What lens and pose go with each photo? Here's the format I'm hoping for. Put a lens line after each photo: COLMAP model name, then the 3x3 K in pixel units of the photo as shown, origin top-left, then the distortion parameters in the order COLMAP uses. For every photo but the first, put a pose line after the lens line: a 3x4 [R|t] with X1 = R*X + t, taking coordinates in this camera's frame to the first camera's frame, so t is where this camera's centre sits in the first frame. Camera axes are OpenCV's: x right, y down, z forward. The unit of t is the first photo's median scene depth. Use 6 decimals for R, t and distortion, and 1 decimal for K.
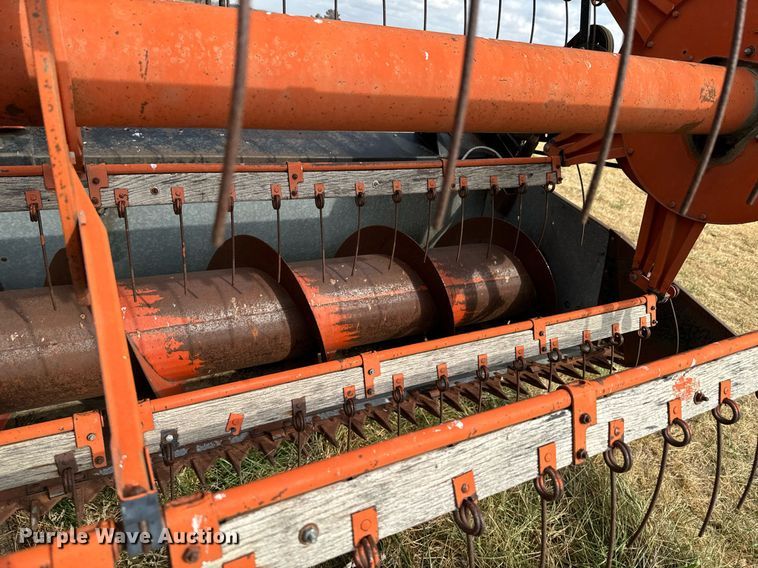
lens RADIAL K [[517.3, 0, 379.0], [0, 517.3, 284.0], [0, 0, 1]] dist [0.000489, -0.002105]
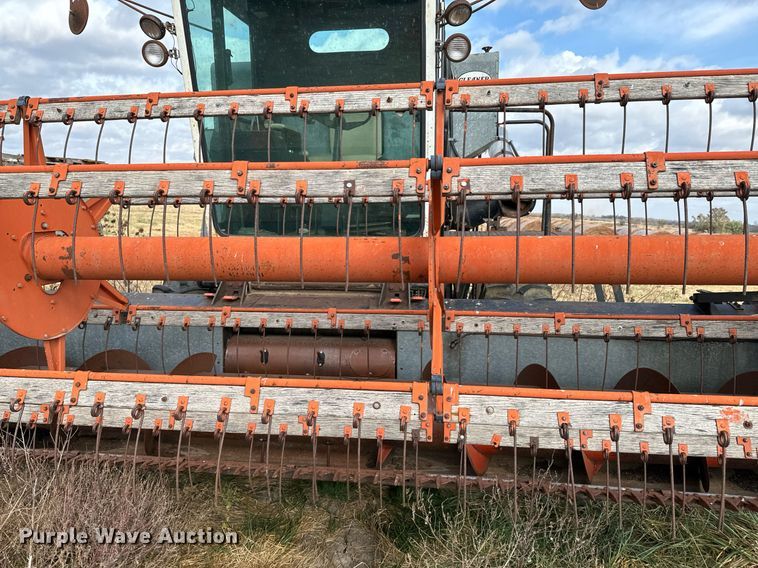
lens RADIAL K [[548.9, 0, 379.0], [0, 548.9, 284.0], [0, 0, 1]] dist [0.006786, -0.067696]
pose [[0.796365, -0.046211, -0.603048, 0.554250], [-0.177110, 0.935551, -0.305576, 0.397692], [0.578303, 0.350155, 0.736856, -0.809094]]
